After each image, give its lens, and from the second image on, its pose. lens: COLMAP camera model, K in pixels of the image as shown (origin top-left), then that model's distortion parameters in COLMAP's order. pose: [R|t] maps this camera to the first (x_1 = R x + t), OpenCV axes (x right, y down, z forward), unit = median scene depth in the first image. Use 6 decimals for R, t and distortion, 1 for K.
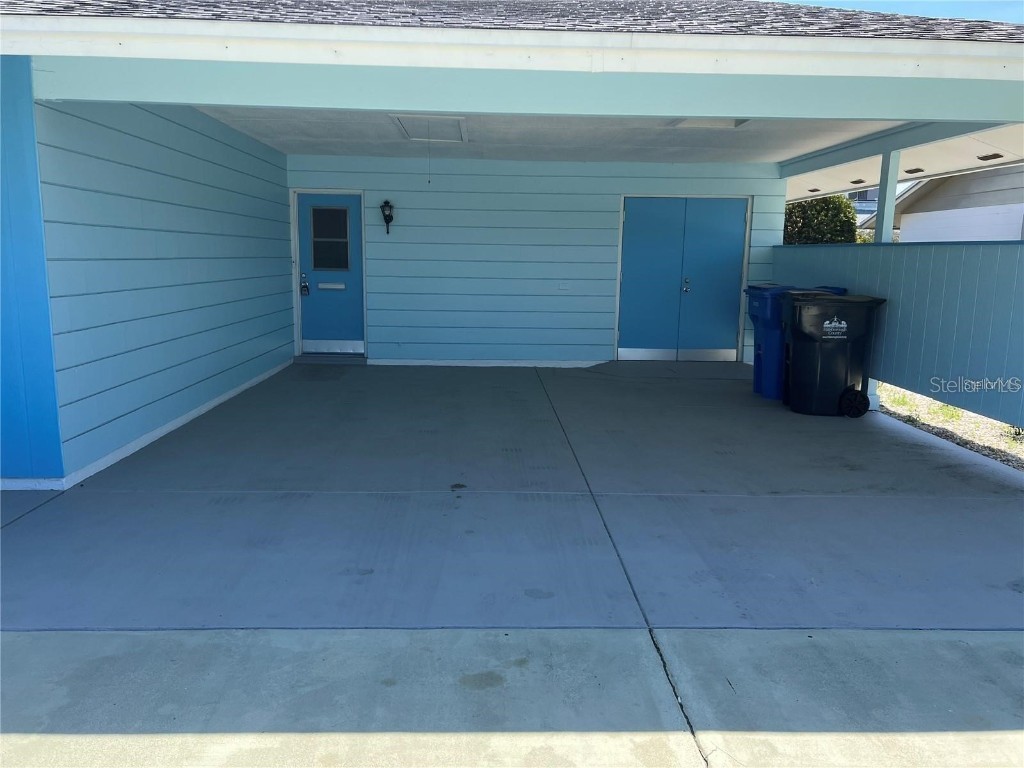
lens RADIAL K [[768.0, 0, 512.0], [0, 768.0, 384.0], [0, 0, 1]] dist [0.061836, -0.073814]
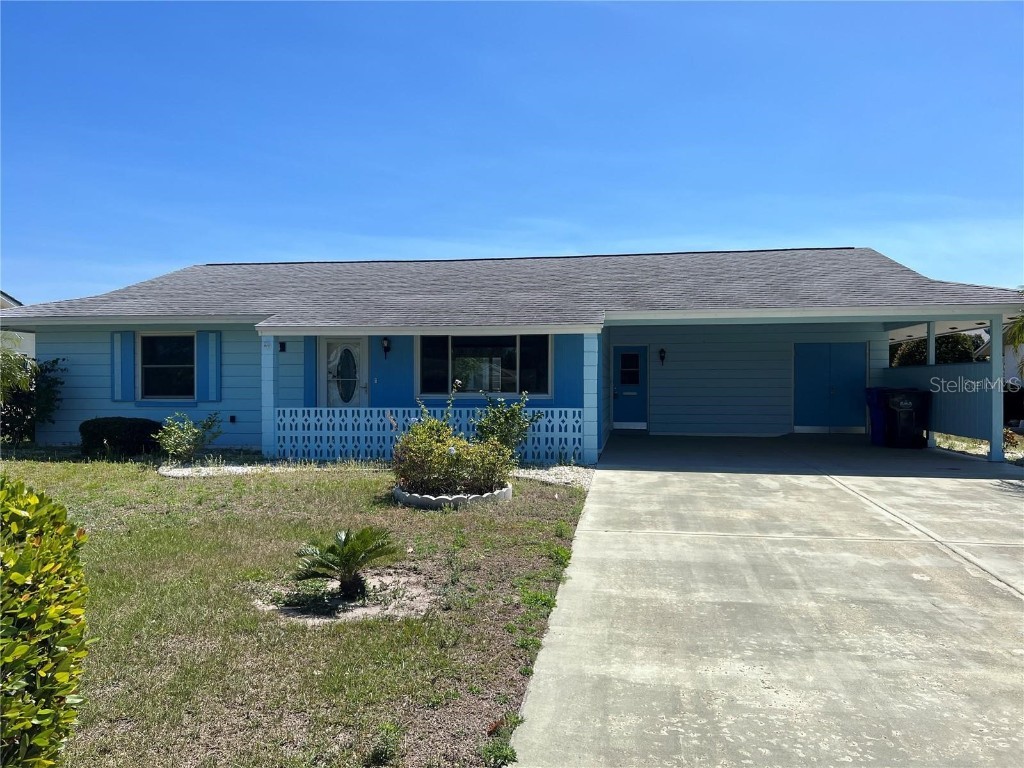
lens RADIAL K [[768.0, 0, 512.0], [0, 768.0, 384.0], [0, 0, 1]] dist [0.061836, -0.073814]
pose [[0.981585, -0.015922, -0.190360, -0.161306], [-0.016612, 0.985630, -0.168101, 0.170791], [0.190301, 0.168168, 0.967215, -0.875505]]
